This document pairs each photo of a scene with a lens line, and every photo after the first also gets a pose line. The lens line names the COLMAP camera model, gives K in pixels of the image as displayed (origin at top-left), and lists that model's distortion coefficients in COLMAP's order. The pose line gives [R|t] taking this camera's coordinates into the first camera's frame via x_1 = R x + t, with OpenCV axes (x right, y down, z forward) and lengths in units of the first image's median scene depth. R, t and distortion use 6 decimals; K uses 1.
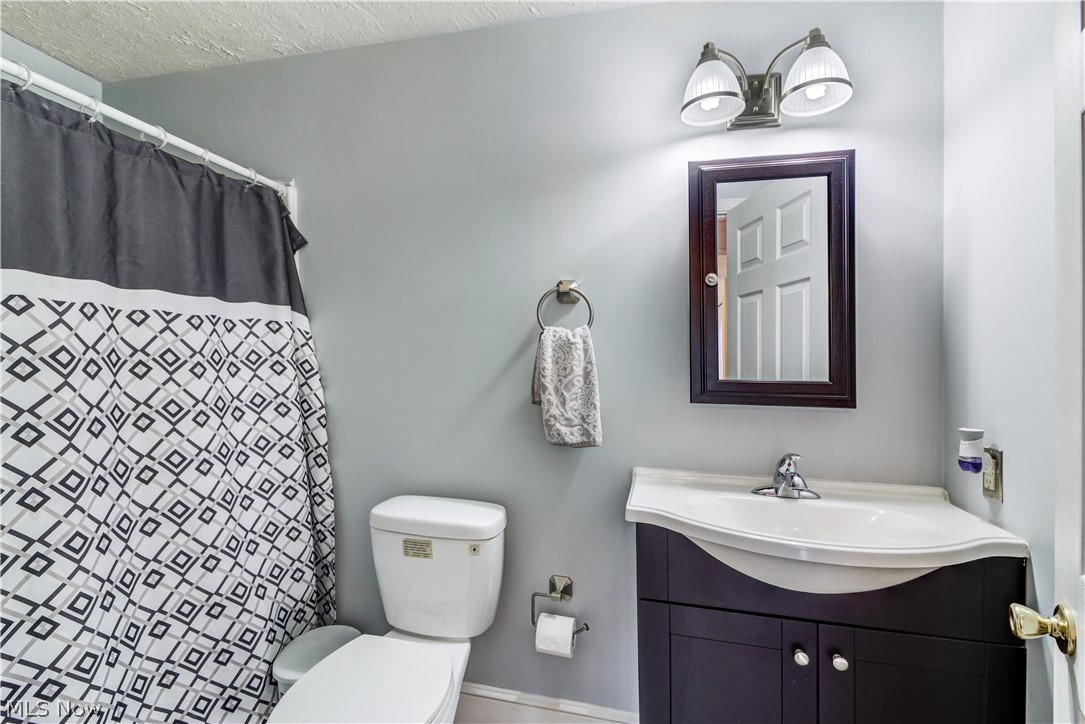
lens RADIAL K [[496.5, 0, 541.7], [0, 496.5, 362.4], [0, 0, 1]] dist [0.008679, -0.003187]
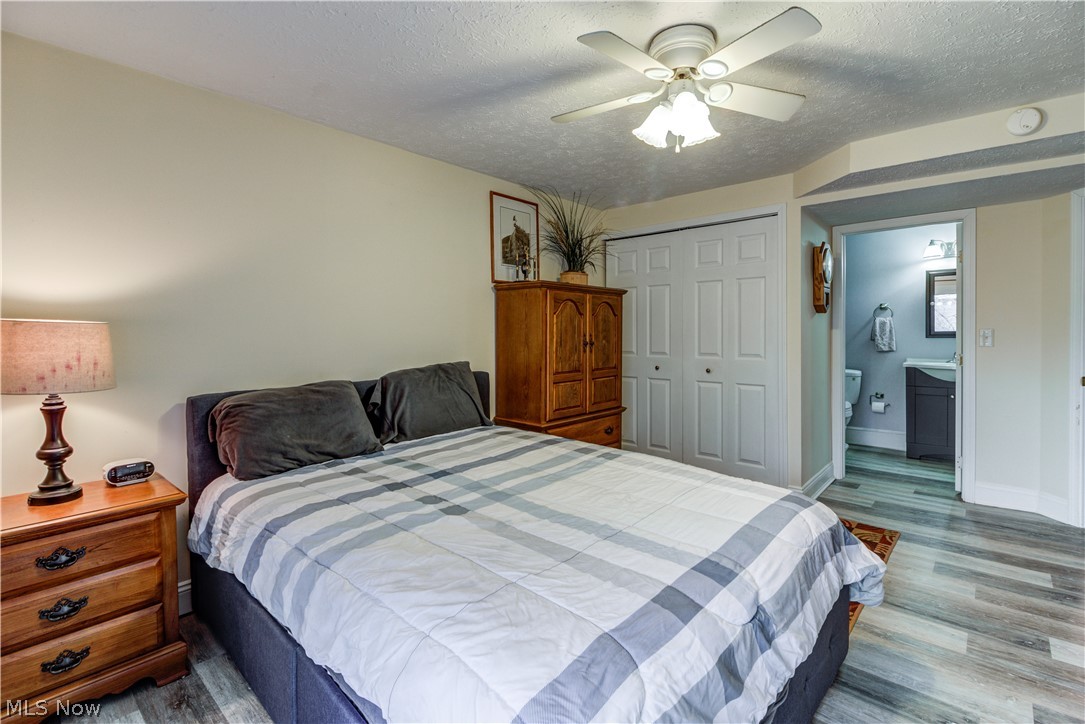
lens RADIAL K [[496.5, 0, 546.9], [0, 496.5, 357.6], [0, 0, 1]] dist [0.008679, -0.003187]
pose [[0.884514, 0.008995, -0.466427, -0.413304], [0.003055, 0.999681, 0.025072, 0.115637], [0.466504, -0.023602, 0.884204, -3.244529]]
